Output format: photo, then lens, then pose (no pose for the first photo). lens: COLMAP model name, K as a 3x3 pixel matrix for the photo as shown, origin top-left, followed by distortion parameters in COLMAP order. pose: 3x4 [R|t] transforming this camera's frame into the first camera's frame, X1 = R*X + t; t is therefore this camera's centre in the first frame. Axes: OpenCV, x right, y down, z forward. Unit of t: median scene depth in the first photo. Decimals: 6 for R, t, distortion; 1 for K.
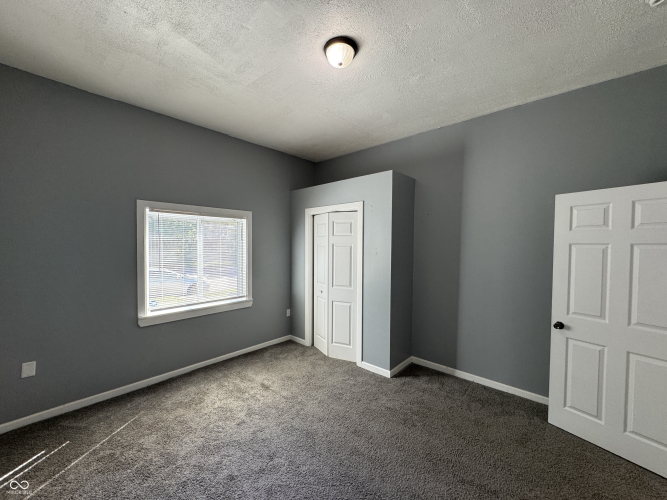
lens RADIAL K [[268.0, 0, 333.2], [0, 268.0, 250.6], [0, 0, 1]] dist [-0.002948, 0.000261]
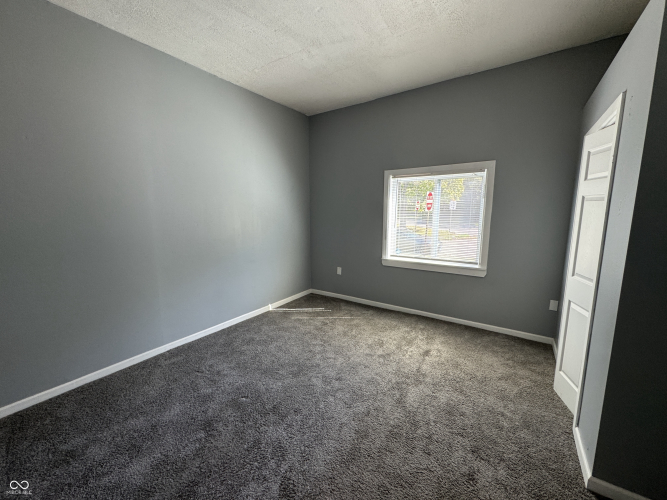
lens RADIAL K [[268.0, 0, 330.9], [0, 268.0, 249.7], [0, 0, 1]] dist [-0.002948, 0.000261]
pose [[0.125879, 0.140089, -0.982105, 0.560348], [-0.015600, 0.990137, 0.139235, 0.016743], [0.991923, -0.002206, 0.126823, 0.523455]]
